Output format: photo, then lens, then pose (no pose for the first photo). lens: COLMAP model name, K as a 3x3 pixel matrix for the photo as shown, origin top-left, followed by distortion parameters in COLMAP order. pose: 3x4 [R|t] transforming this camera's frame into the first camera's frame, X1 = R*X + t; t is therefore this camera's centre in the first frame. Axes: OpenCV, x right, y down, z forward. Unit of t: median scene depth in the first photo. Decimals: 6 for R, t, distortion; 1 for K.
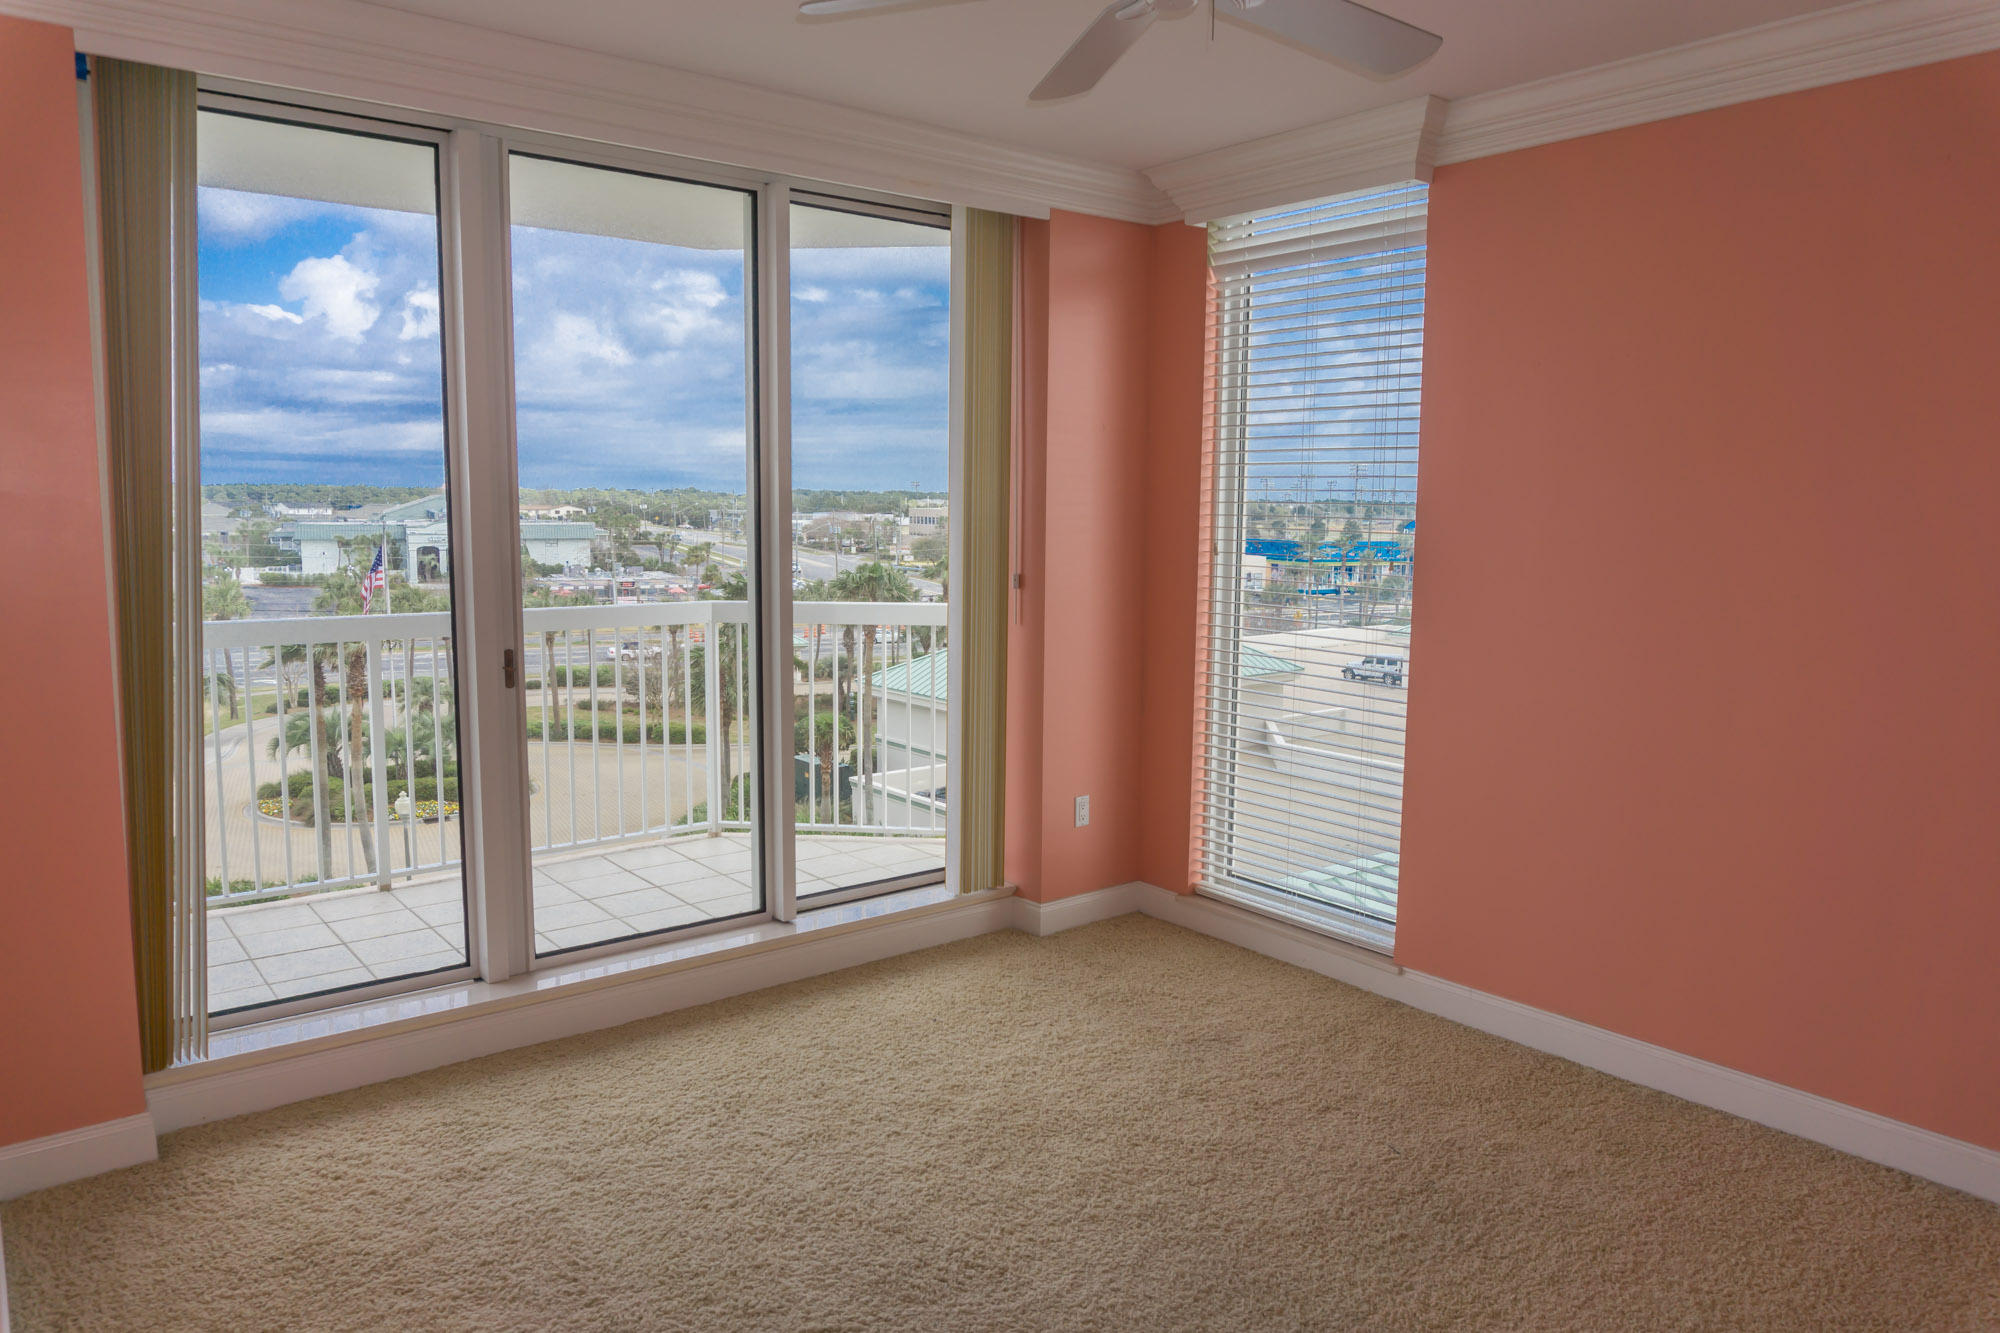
lens RADIAL K [[1328.2, 0, 1001.6], [0, 1328.2, 673.4], [0, 0, 1]] dist [-0.028850, 0.002174]
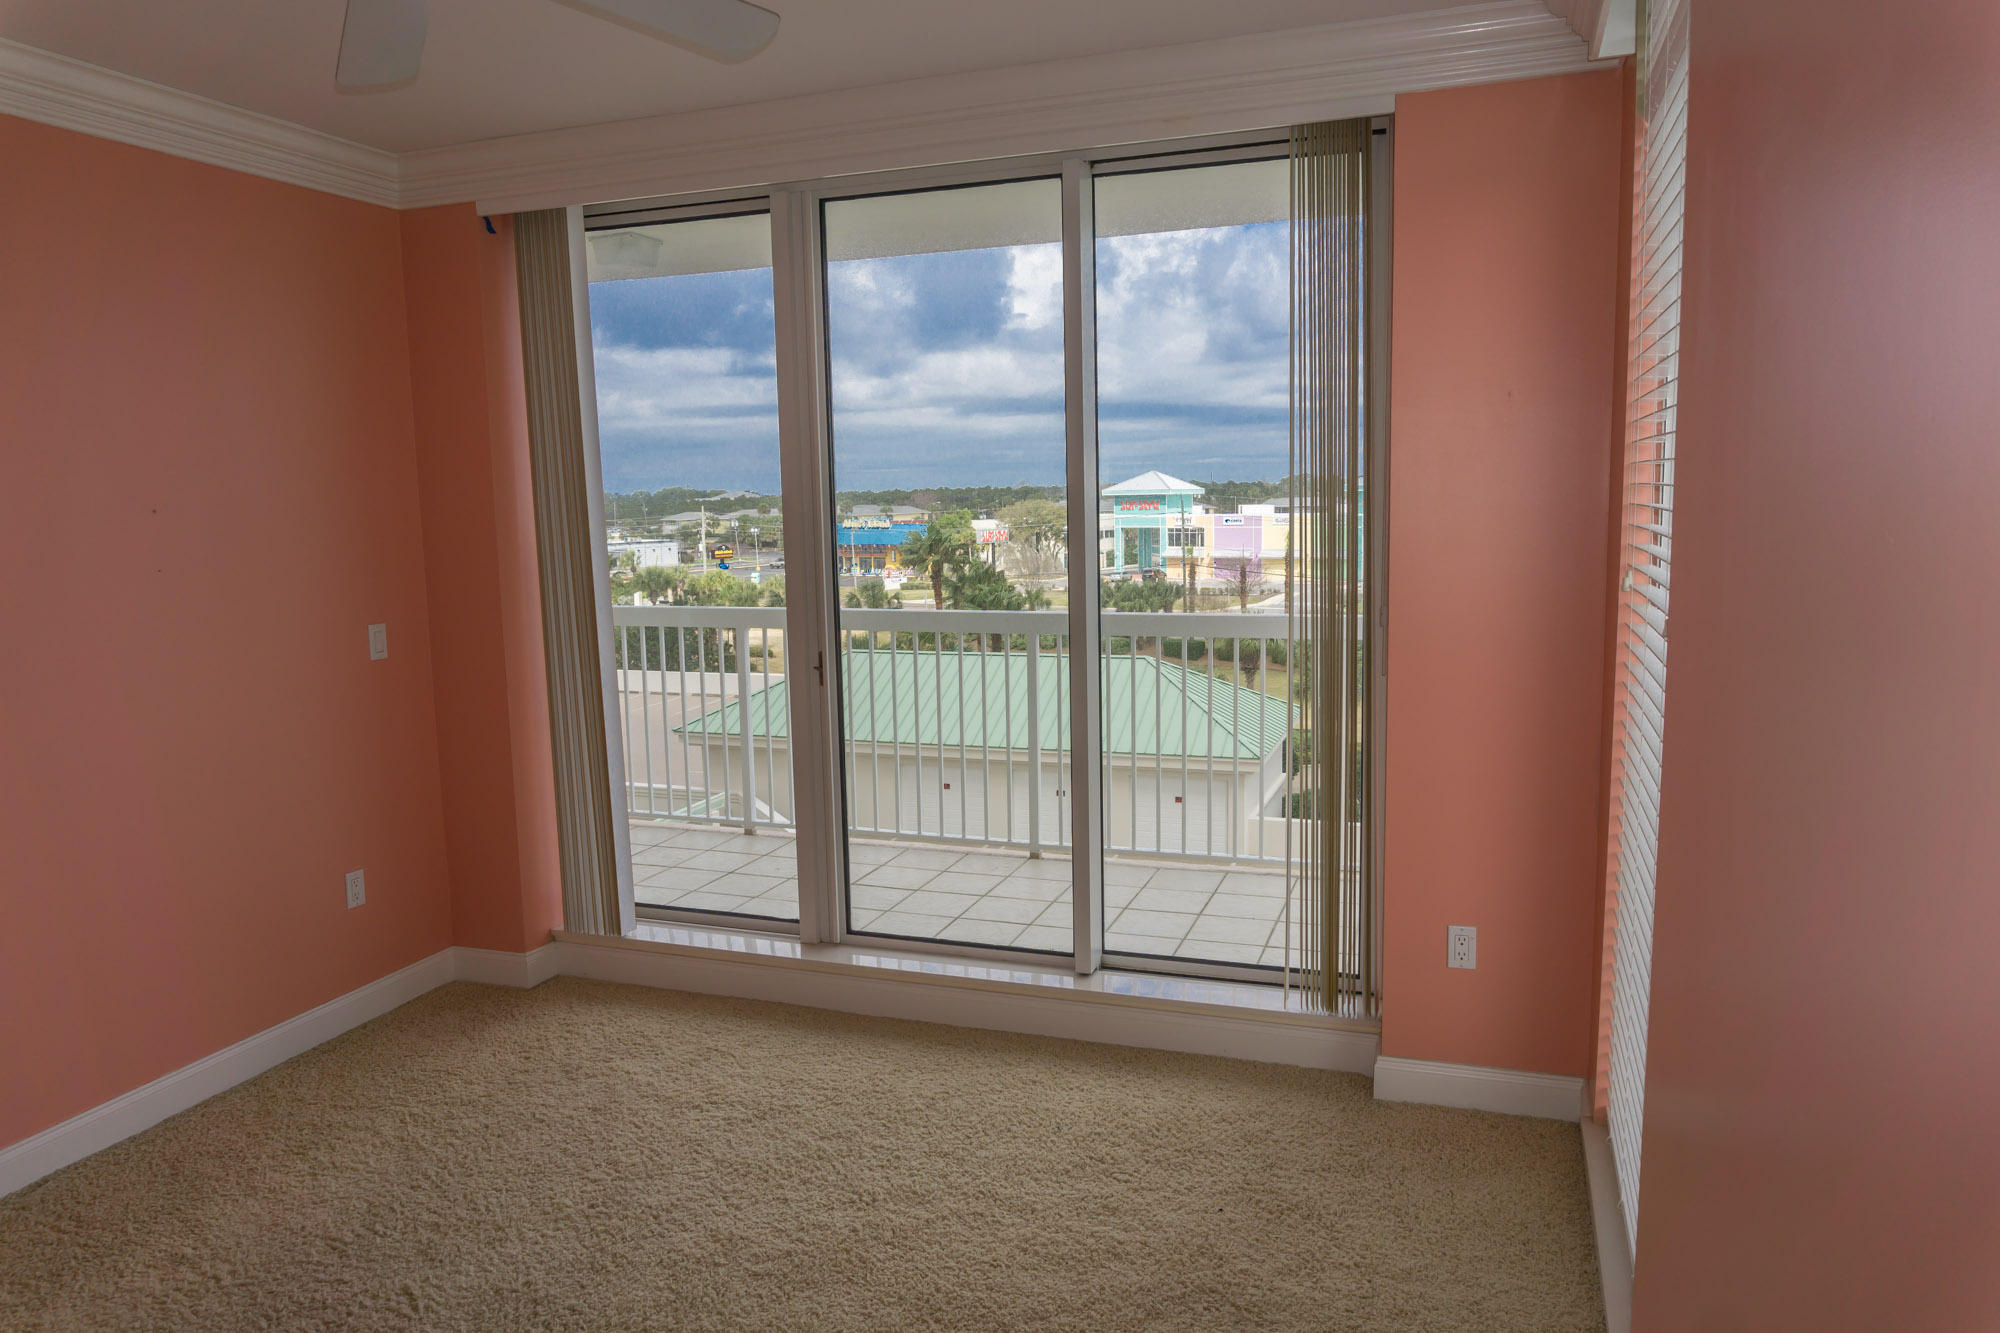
lens RADIAL K [[1328.2, 0, 1001.6], [0, 1328.2, 673.4], [0, 0, 1]] dist [-0.028850, 0.002174]
pose [[0.526317, 0.093043, -0.845182, 0.595954], [-0.084509, 0.994797, 0.056888, -0.069097], [0.846078, 0.041485, 0.531442, 0.491338]]
